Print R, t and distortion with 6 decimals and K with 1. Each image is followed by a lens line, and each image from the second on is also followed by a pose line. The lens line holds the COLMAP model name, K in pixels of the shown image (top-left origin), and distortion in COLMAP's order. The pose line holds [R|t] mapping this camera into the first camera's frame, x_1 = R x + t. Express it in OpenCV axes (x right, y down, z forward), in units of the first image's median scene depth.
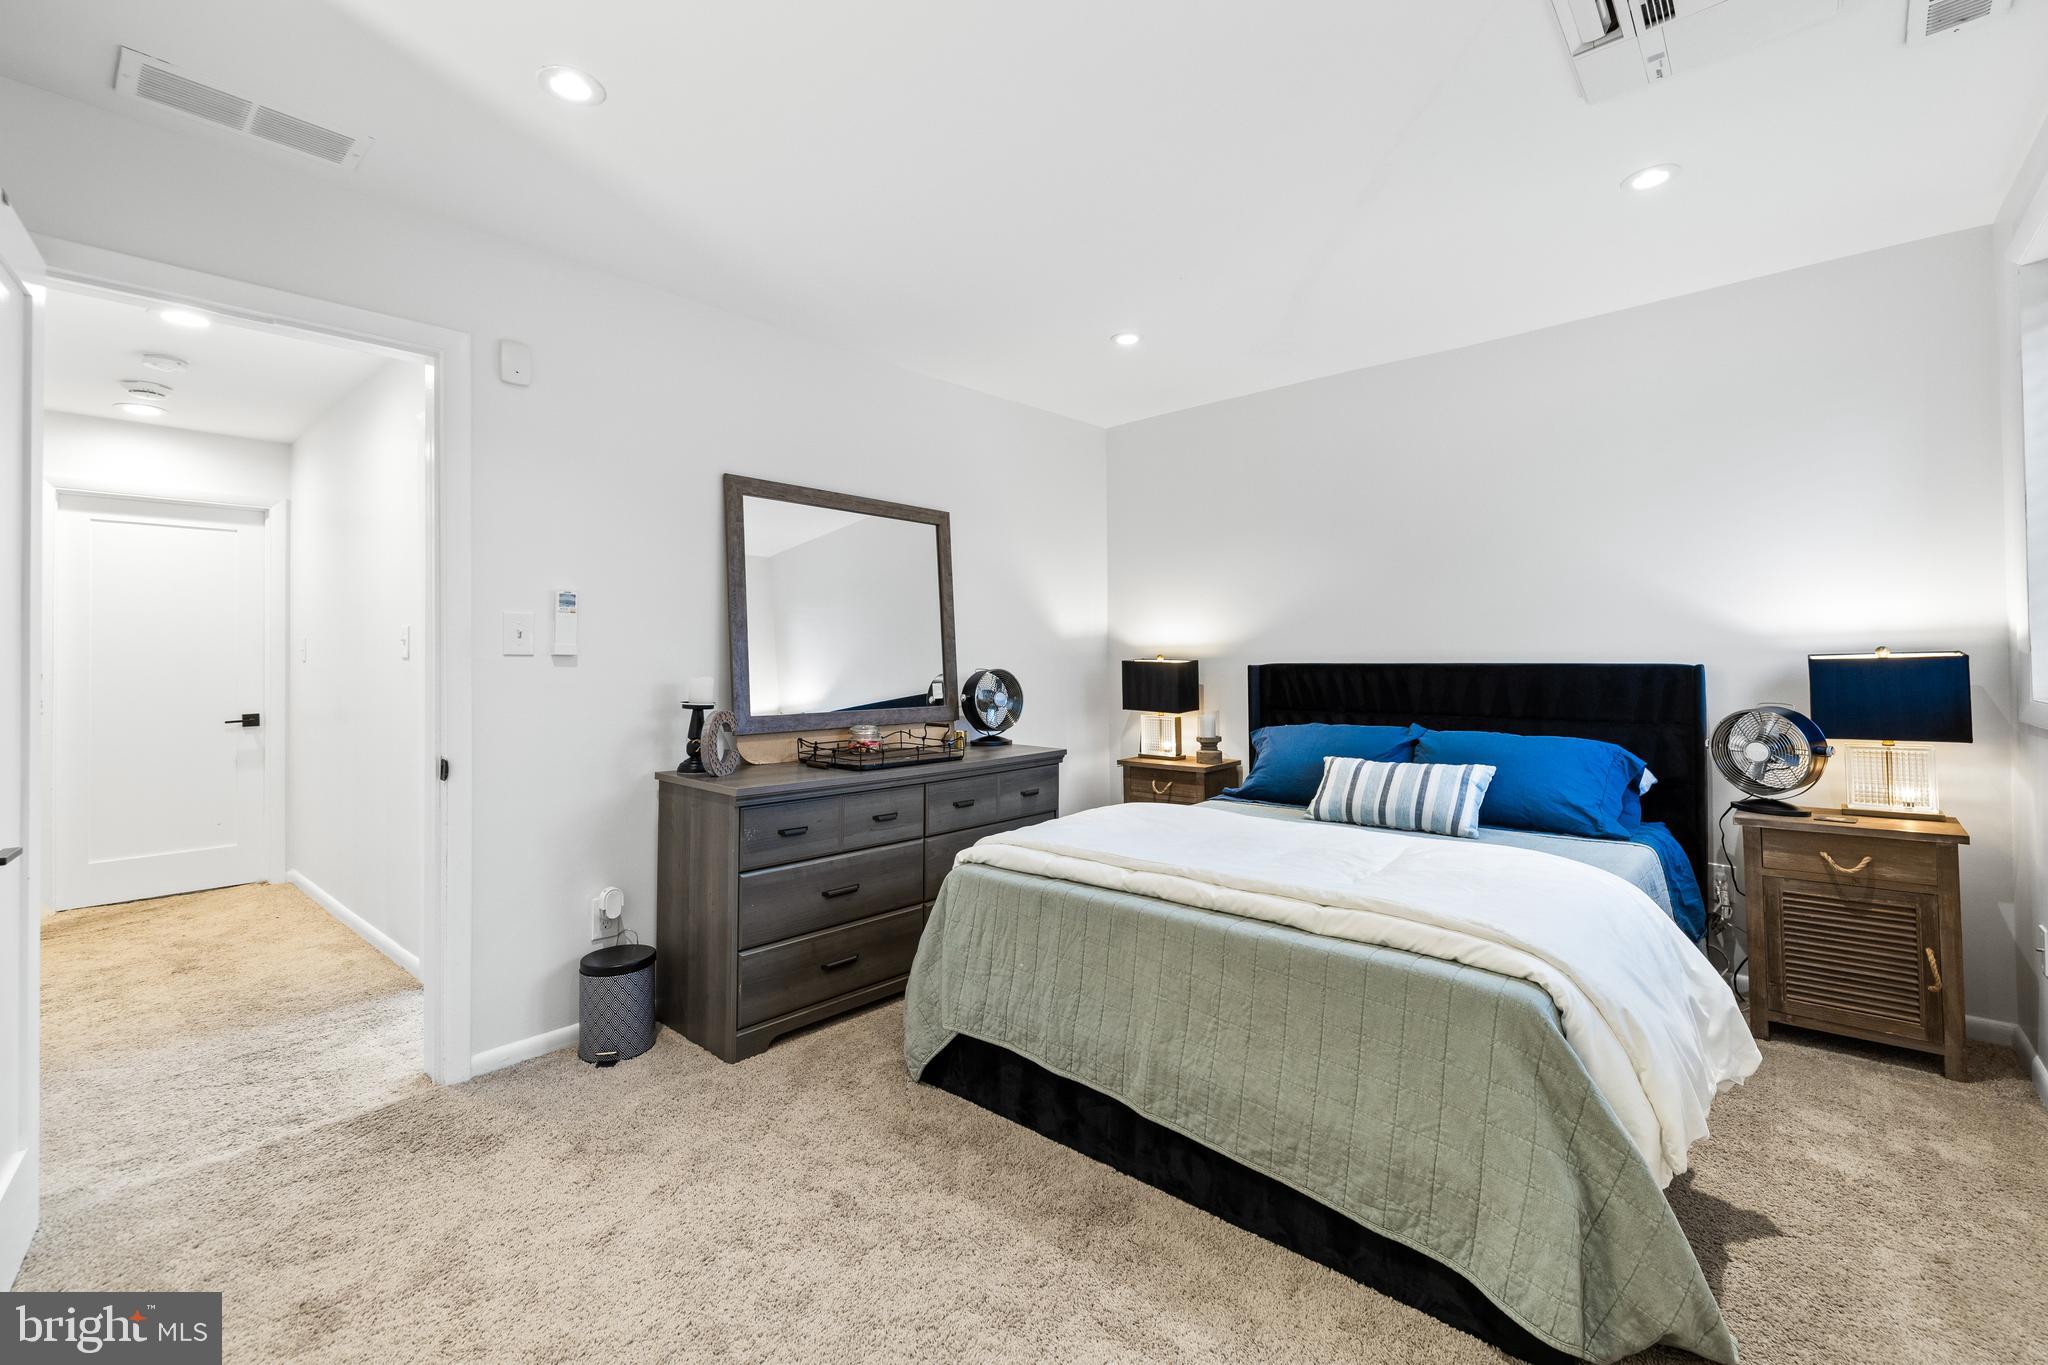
lens RADIAL K [[881.0, 0, 1031.8], [0, 881.0, 673.7], [0, 0, 1]] dist [0.001908, 0.000519]
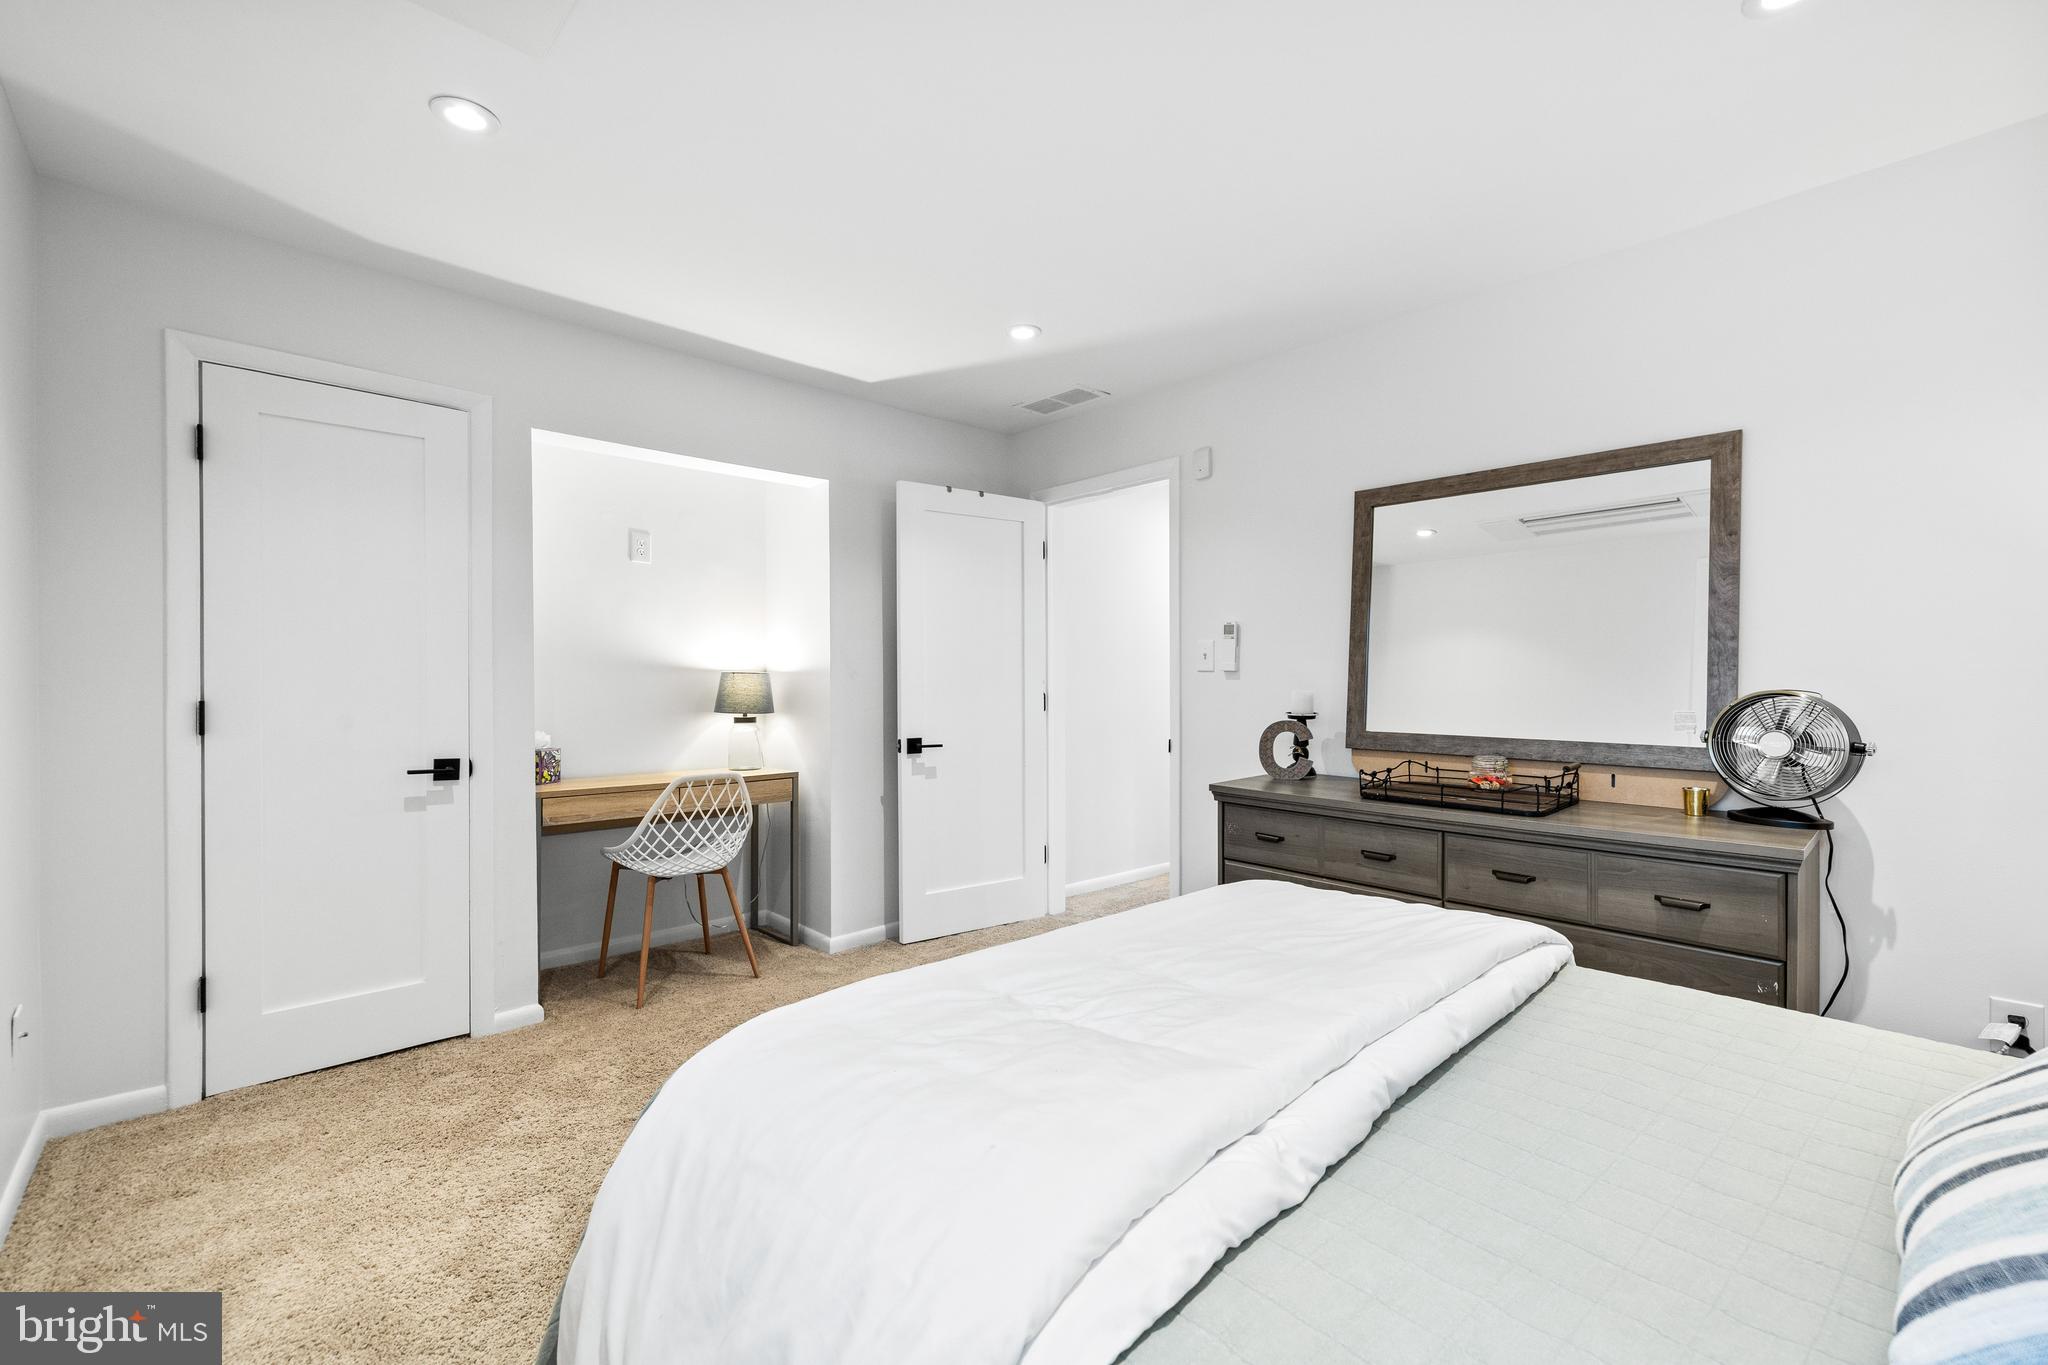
lens RADIAL K [[864.3, 0, 1026.1], [0, 864.3, 684.7], [0, 0, 1]] dist [0.000555, 0.000224]
pose [[-0.091741, 0.013628, -0.995690, 0.676607], [-0.010581, 0.999837, 0.014660, -0.013391], [0.995727, 0.011880, -0.091582, 0.701130]]
